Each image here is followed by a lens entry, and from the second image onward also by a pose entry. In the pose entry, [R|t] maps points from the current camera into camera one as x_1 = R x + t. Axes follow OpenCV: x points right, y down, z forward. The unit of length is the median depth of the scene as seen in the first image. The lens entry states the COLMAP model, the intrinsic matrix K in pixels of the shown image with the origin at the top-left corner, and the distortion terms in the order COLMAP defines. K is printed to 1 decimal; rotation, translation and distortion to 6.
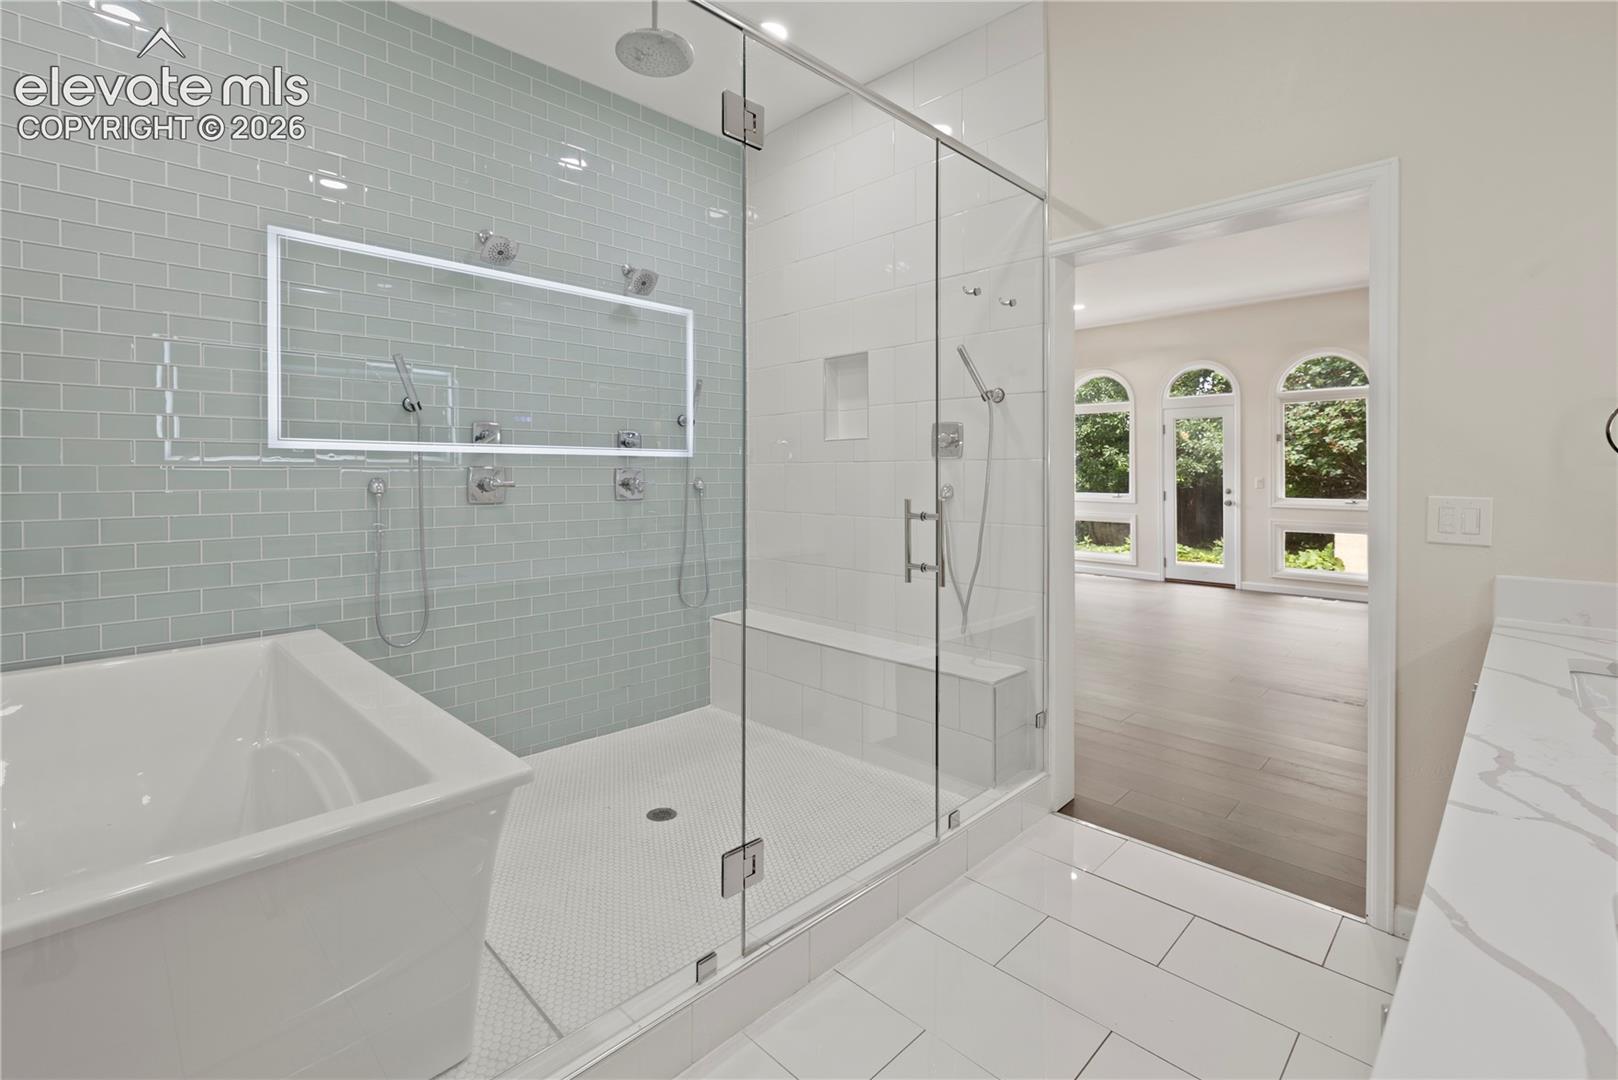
lens RADIAL K [[717.2, 0, 805.3], [0, 717.2, 491.0], [0, 0, 1]] dist [-0.001903, -0.000149]
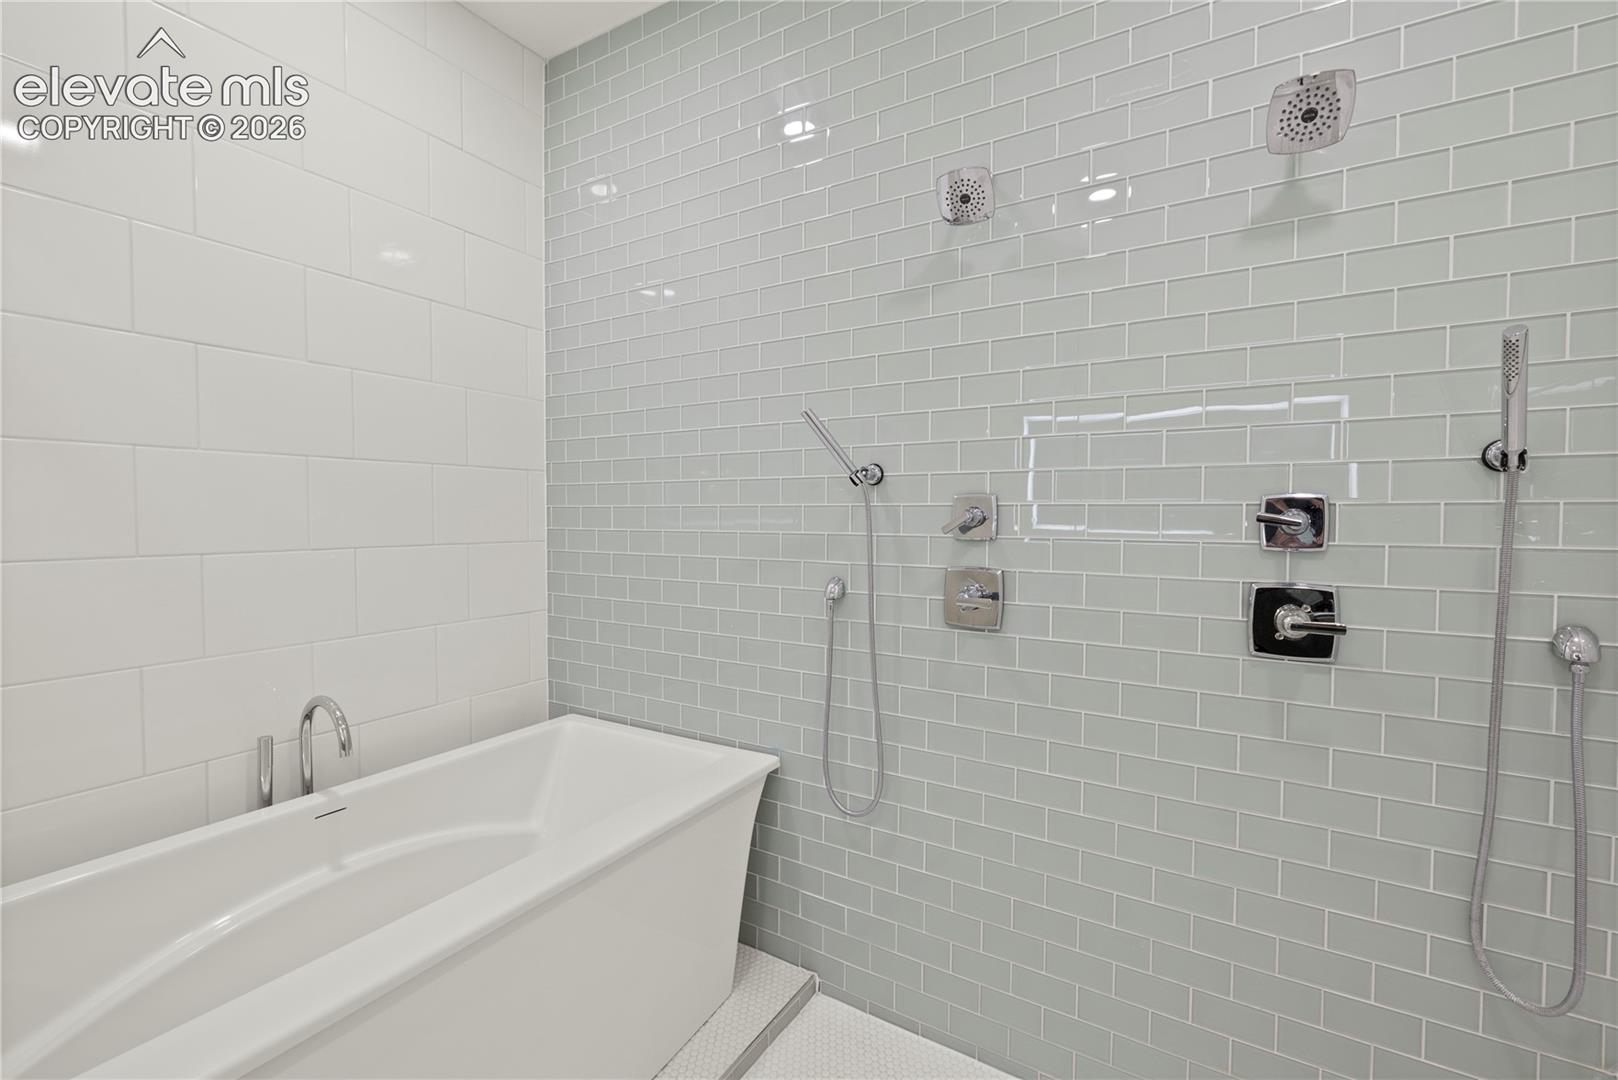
lens RADIAL K [[708.9, 0, 809.0], [0, 708.9, 540.0], [0, 0, 1]] dist [0.001255, 0.000169]
pose [[0.237438, 0.037615, -0.970674, 0.082705], [-0.023220, 0.999184, 0.033039, -0.061605], [0.971125, 0.014695, 0.238118, 0.599807]]
